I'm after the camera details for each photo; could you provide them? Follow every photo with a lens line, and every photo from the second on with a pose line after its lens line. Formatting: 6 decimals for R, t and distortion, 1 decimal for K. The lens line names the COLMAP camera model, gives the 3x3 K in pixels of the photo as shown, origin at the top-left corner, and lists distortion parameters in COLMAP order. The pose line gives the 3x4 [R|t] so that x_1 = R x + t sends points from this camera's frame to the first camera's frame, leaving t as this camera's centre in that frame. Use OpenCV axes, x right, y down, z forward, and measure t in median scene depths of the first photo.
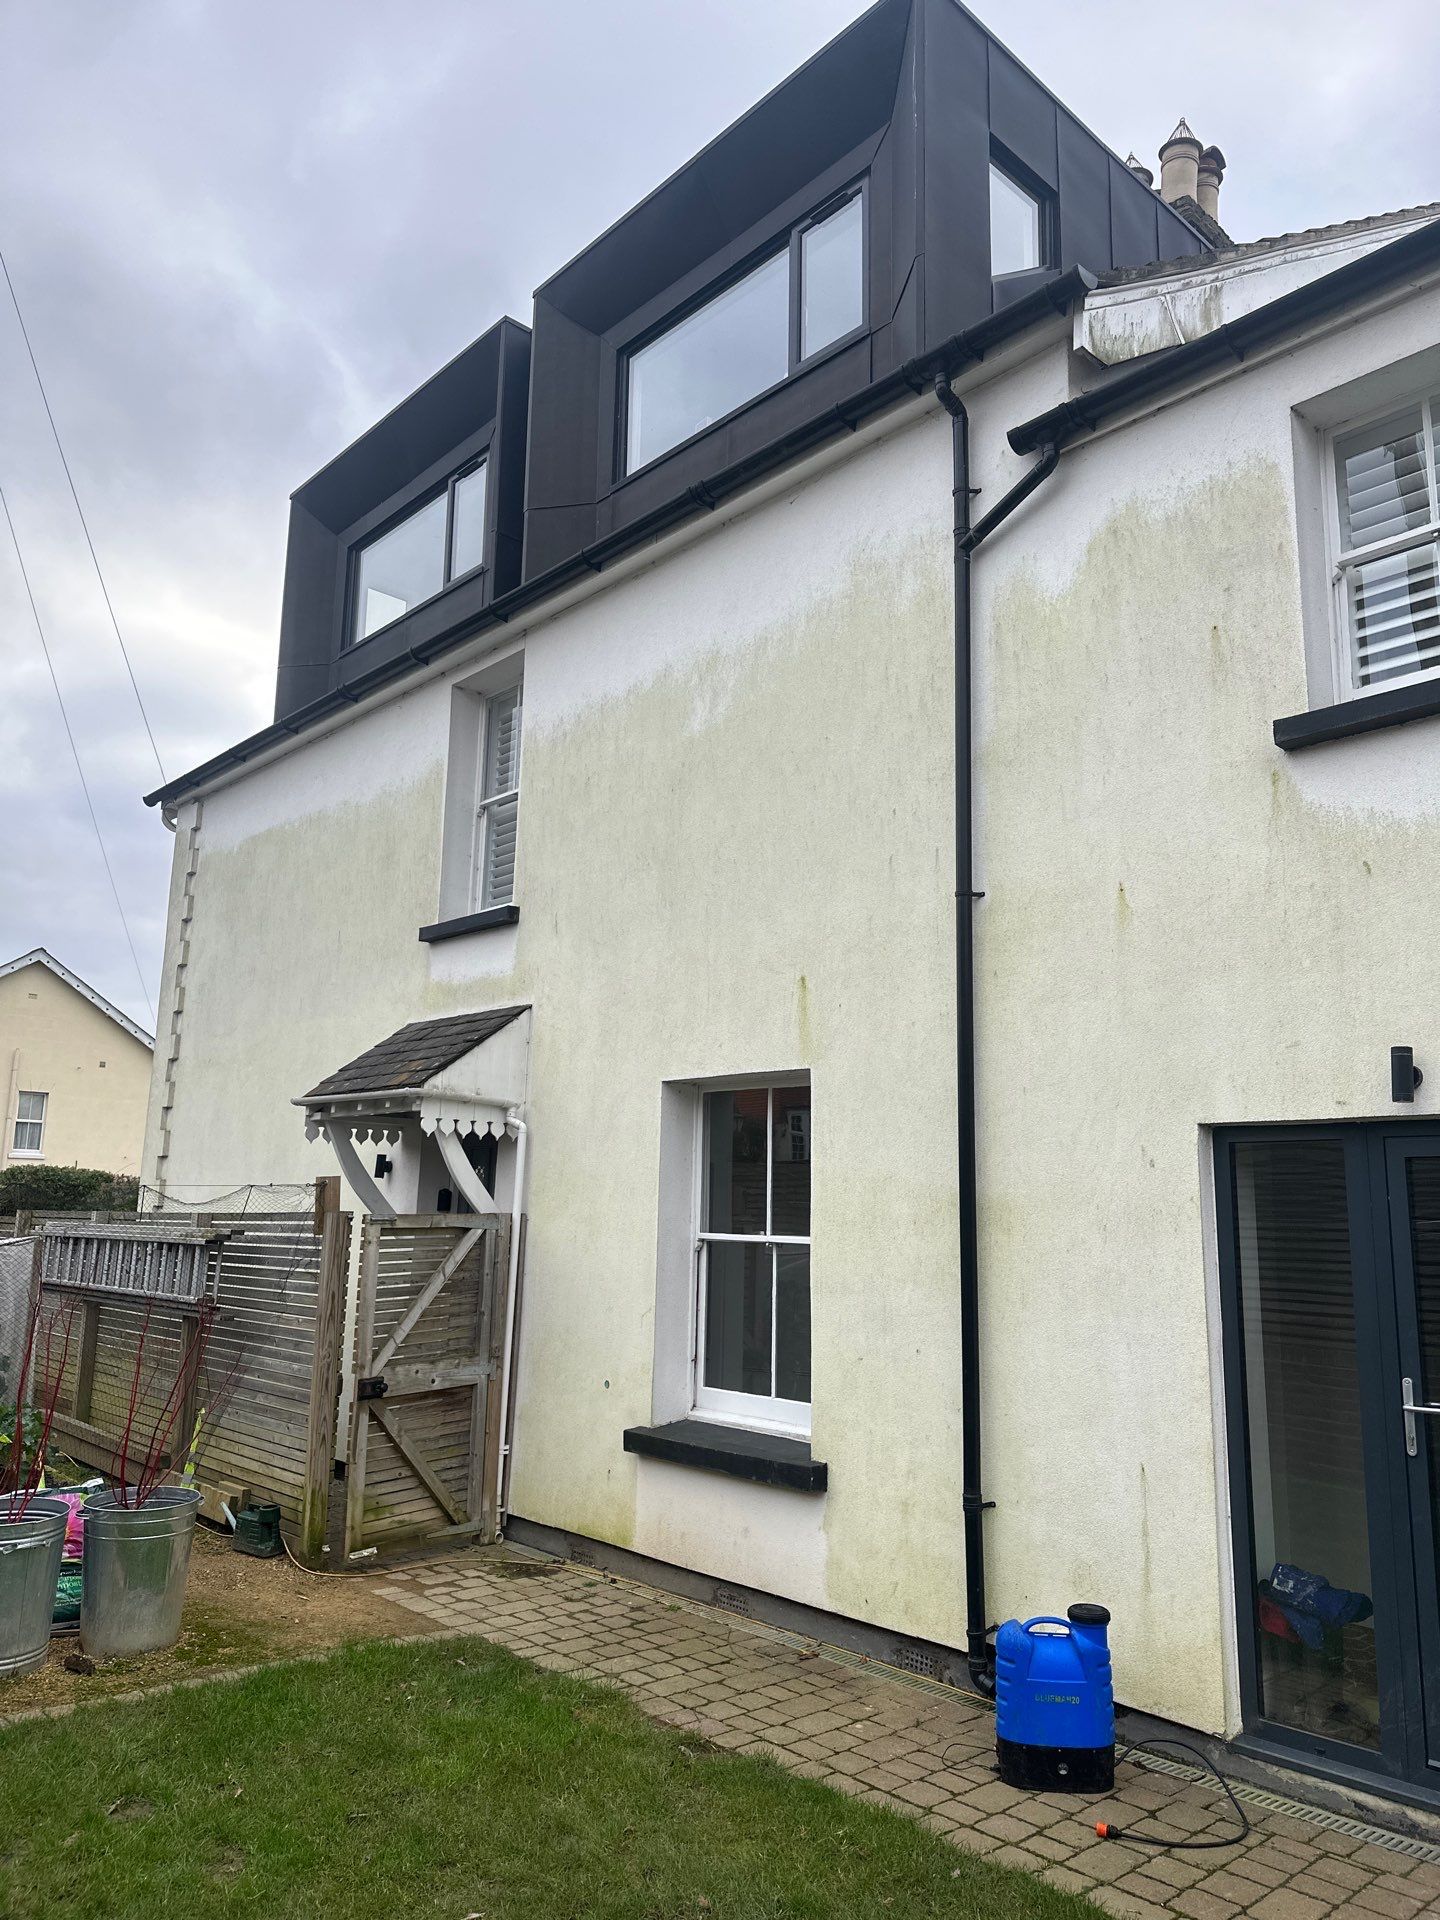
lens RADIAL K [[1339.7, 0, 740.0], [0, 1339.7, 959.6], [0, 0, 1]] dist [0.095399, -0.124180]
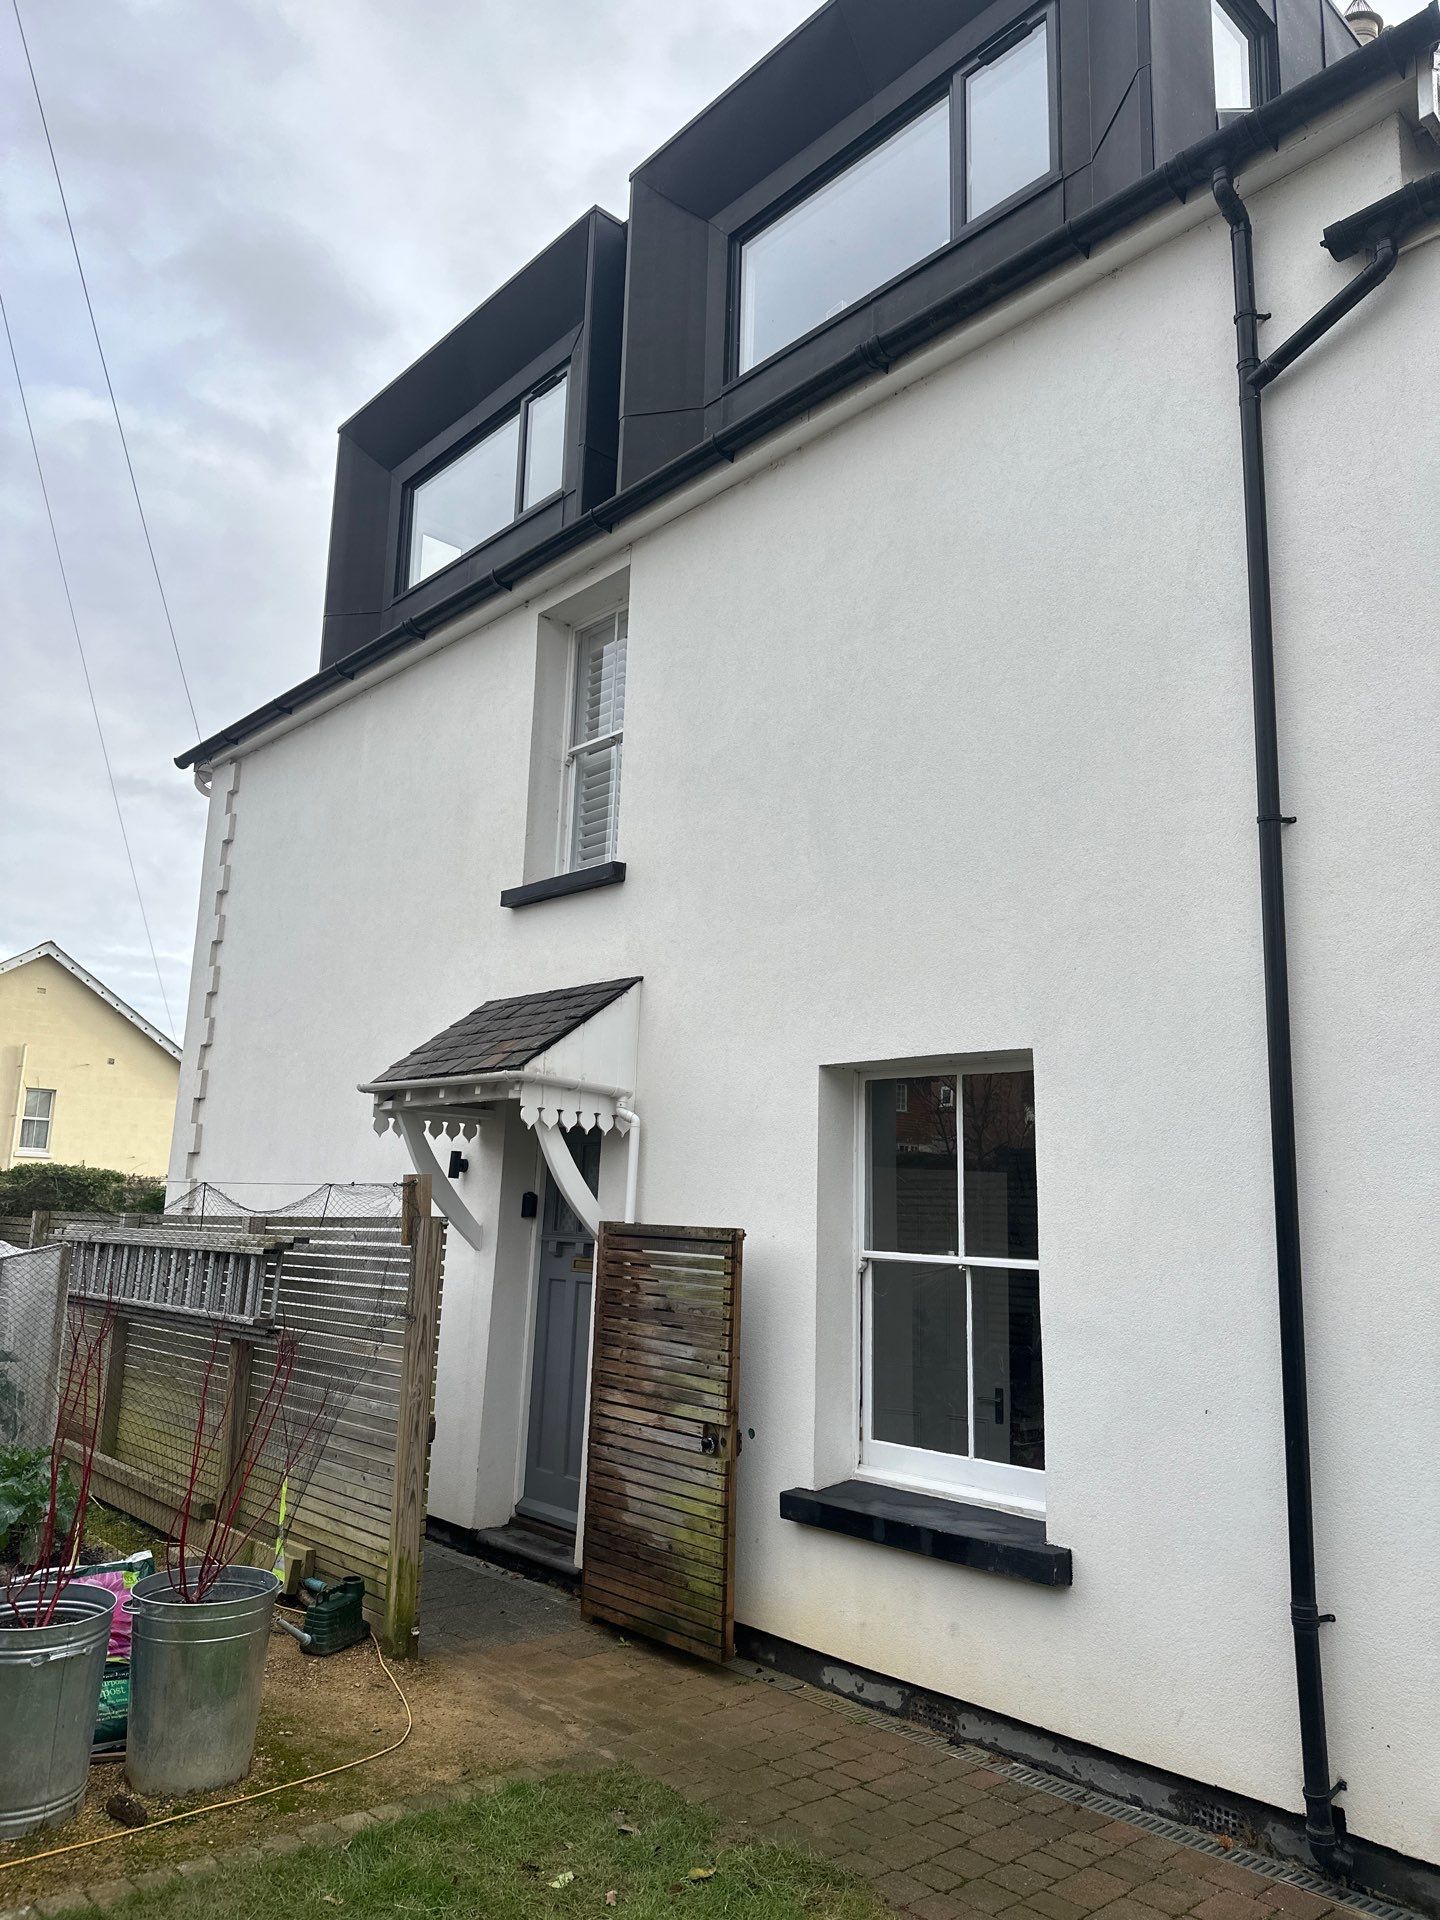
lens RADIAL K [[1342.2, 0, 725.3], [0, 1342.2, 960.5], [0, 0, 1]] dist [0.077647, -0.088746]
pose [[0.999886, 0.010629, -0.010770, -0.099141], [-0.010691, 0.999926, -0.005724, 0.029101], [0.010708, 0.005838, 0.999926, 0.160482]]
